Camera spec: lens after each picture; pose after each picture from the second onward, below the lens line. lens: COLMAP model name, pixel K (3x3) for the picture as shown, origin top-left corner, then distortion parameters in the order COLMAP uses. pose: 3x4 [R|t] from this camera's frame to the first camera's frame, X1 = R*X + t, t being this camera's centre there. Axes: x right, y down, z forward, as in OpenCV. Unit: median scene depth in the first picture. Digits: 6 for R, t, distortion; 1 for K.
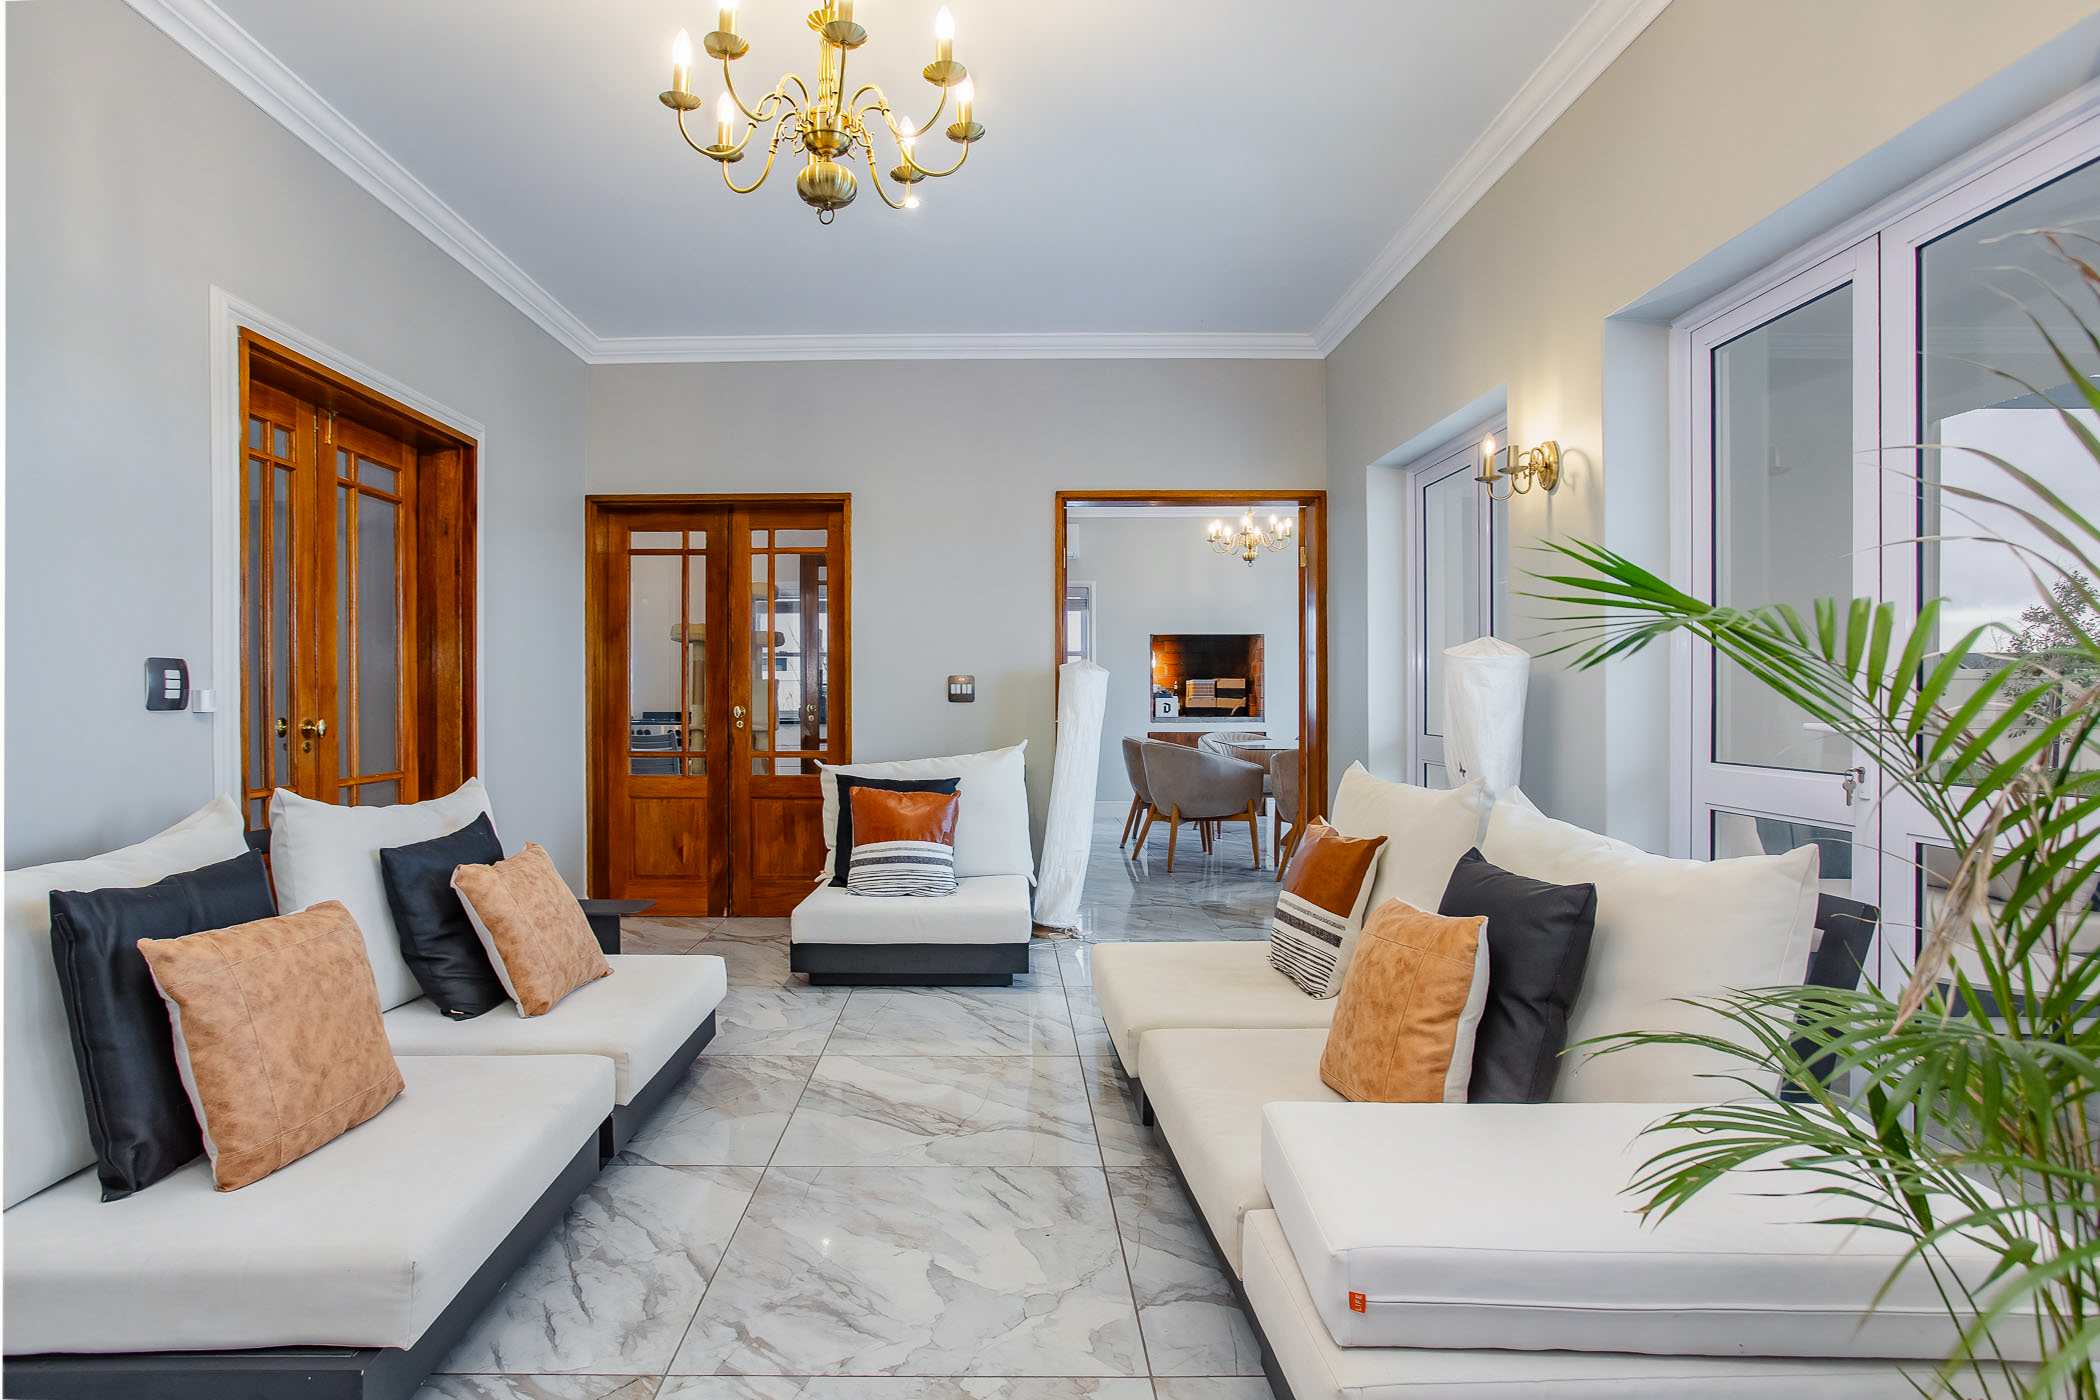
lens RADIAL K [[1079.1, 0, 1038.3], [0, 1079.1, 689.6], [0, 0, 1]] dist [-0.055086, 0.031630]
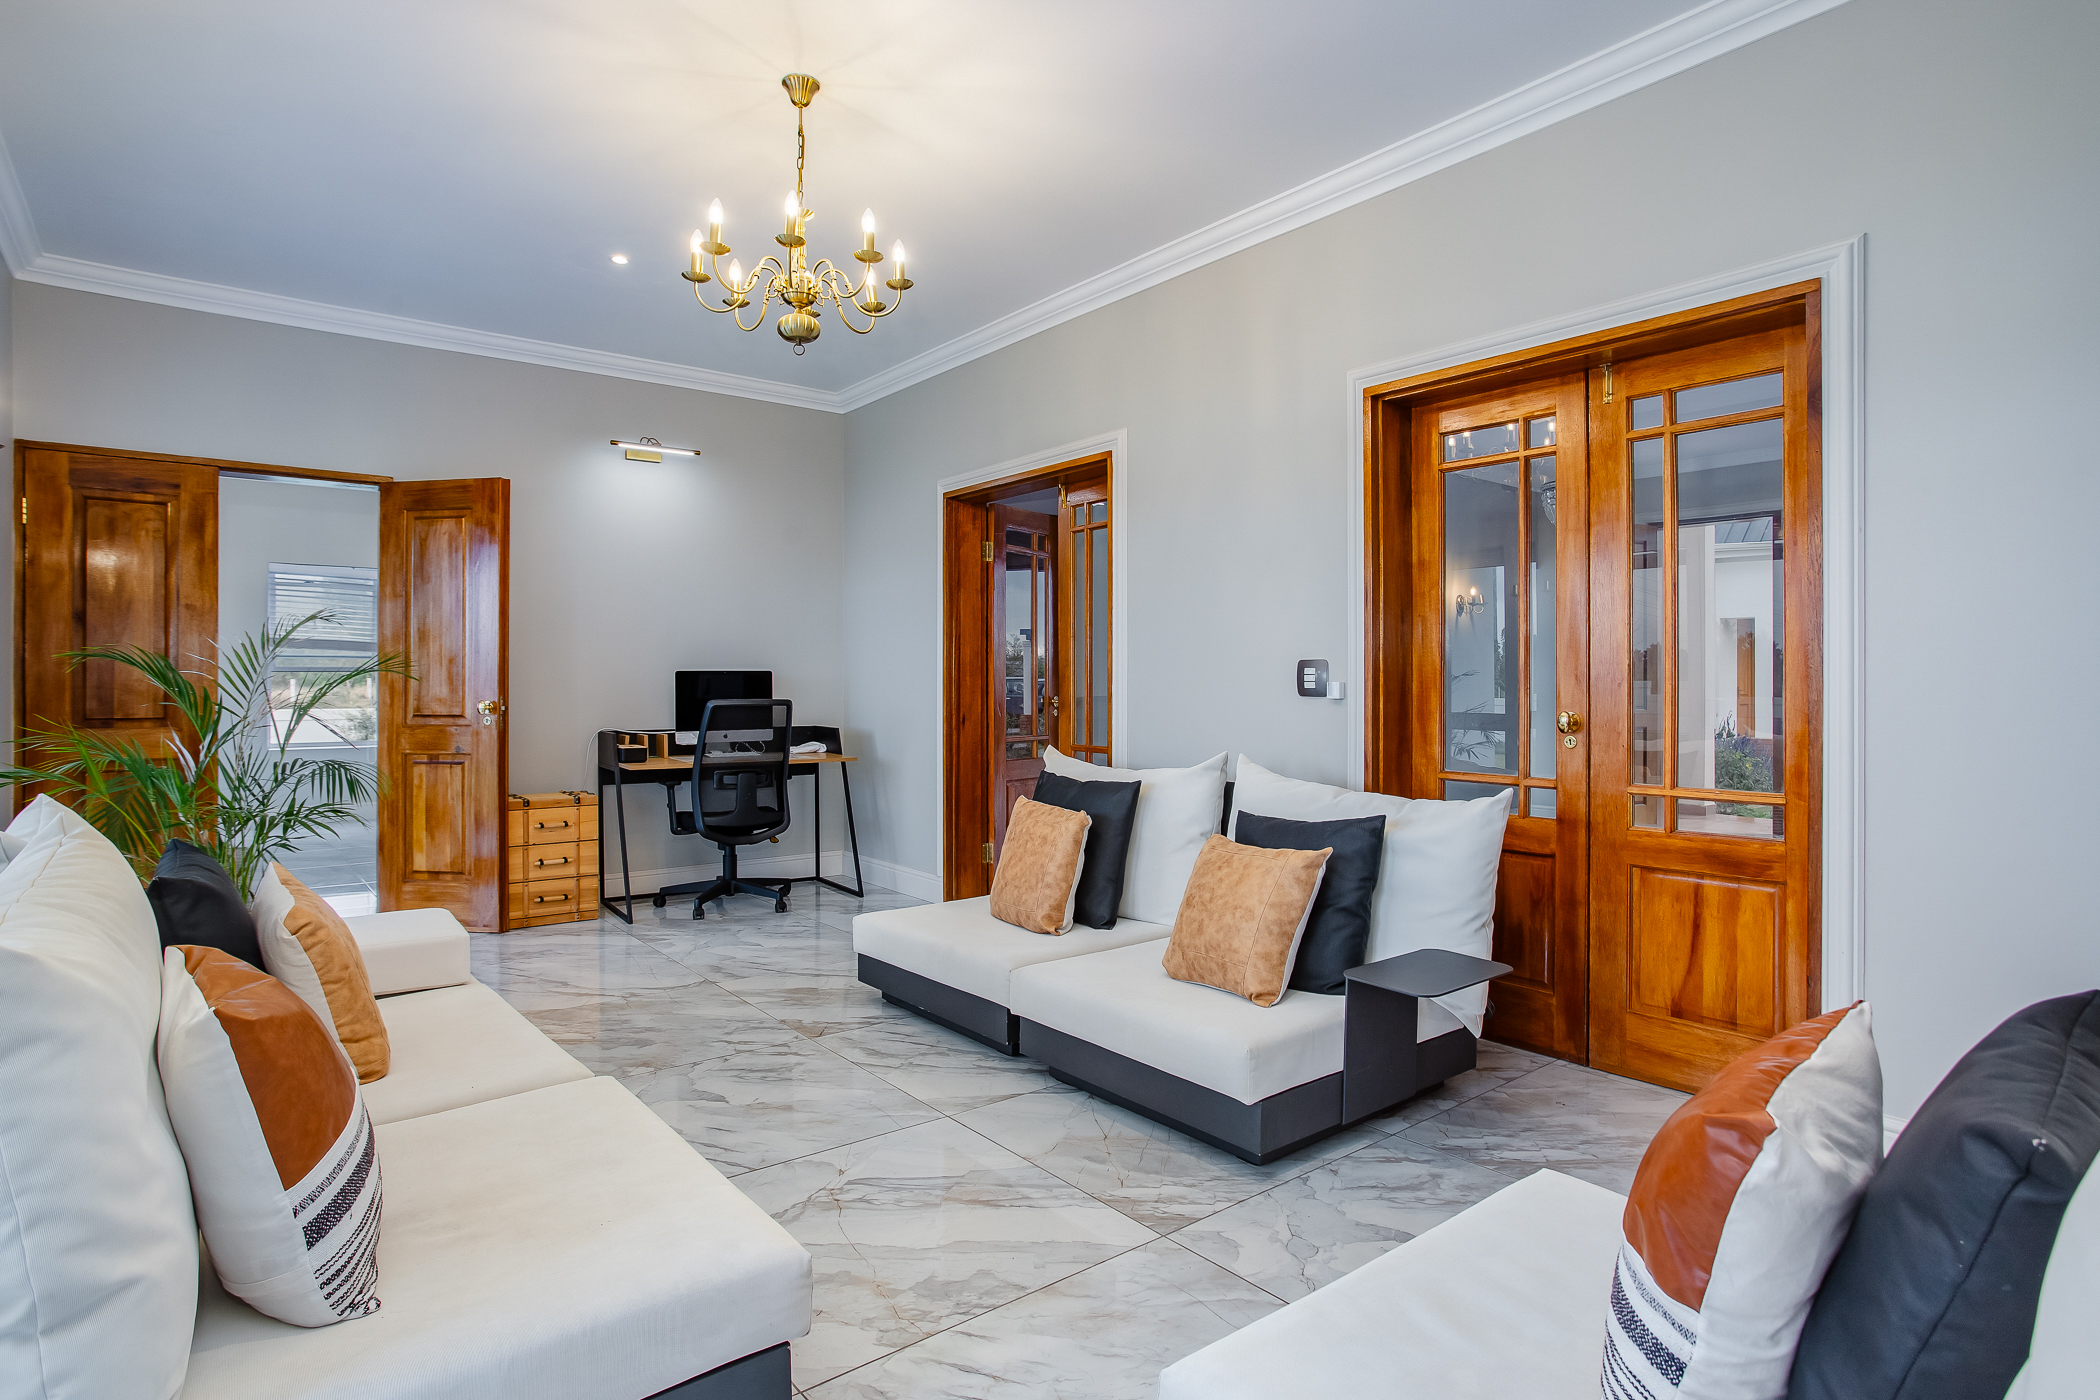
lens RADIAL K [[1079.1, 0, 1038.3], [0, 1079.1, 689.6], [0, 0, 1]] dist [-0.055086, 0.031630]
pose [[-0.804815, 0.003815, -0.593513, 0.327765], [0.003679, 0.999992, 0.001438, 0.005664], [0.593514, -0.001026, -0.804823, 1.965294]]
